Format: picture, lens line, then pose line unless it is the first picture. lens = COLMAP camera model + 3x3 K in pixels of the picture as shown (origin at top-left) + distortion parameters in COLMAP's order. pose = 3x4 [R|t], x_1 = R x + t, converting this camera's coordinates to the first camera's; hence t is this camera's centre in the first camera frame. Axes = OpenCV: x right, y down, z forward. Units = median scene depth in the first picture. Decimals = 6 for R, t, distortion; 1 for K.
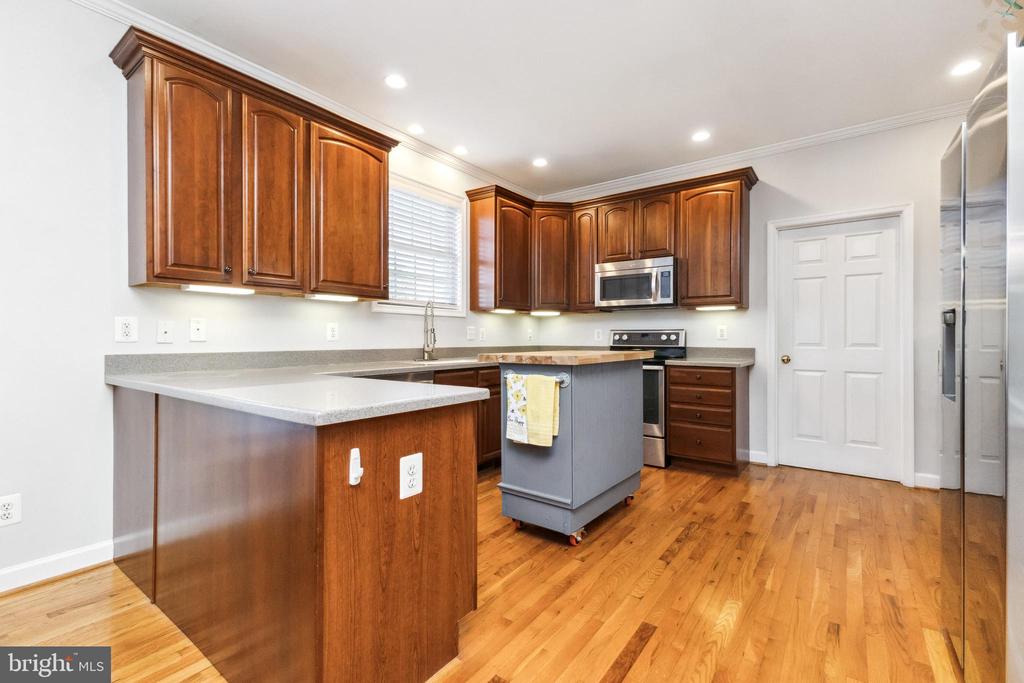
lens RADIAL K [[462.2, 0, 506.8], [0, 462.2, 342.1], [0, 0, 1]] dist [0.016484, 0.000036]
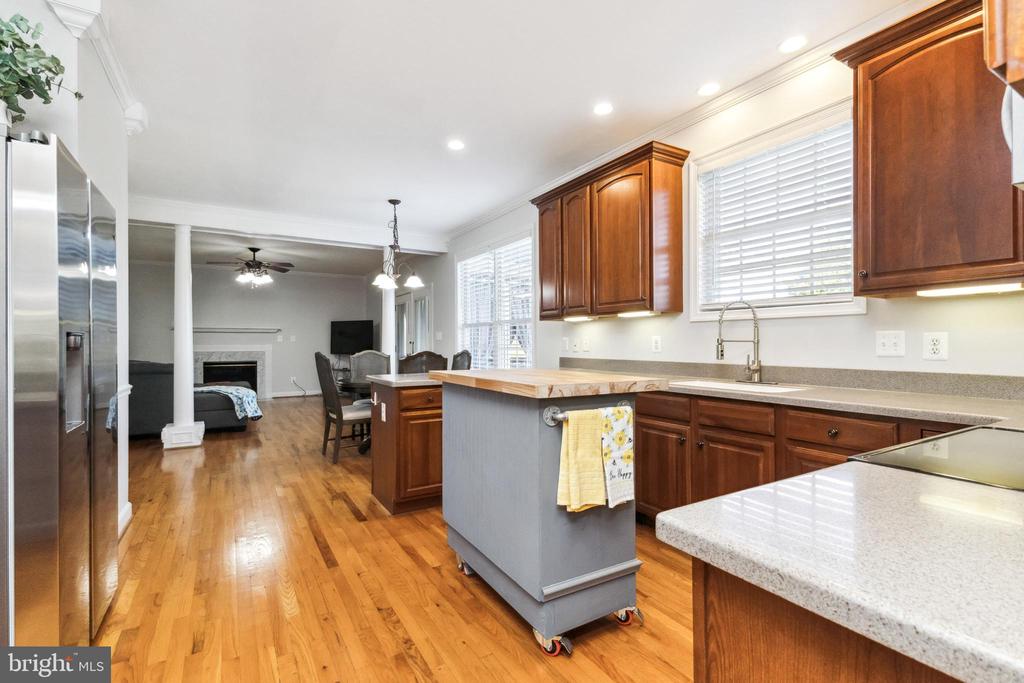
lens RADIAL K [[462.2, 0, 506.8], [0, 462.2, 342.1], [0, 0, 1]] dist [0.016484, 0.000036]
pose [[-0.382701, -0.001113, -0.923872, 0.813036], [-0.003053, 0.999995, 0.000060, -0.027775], [0.923867, 0.002843, -0.382702, 1.181457]]
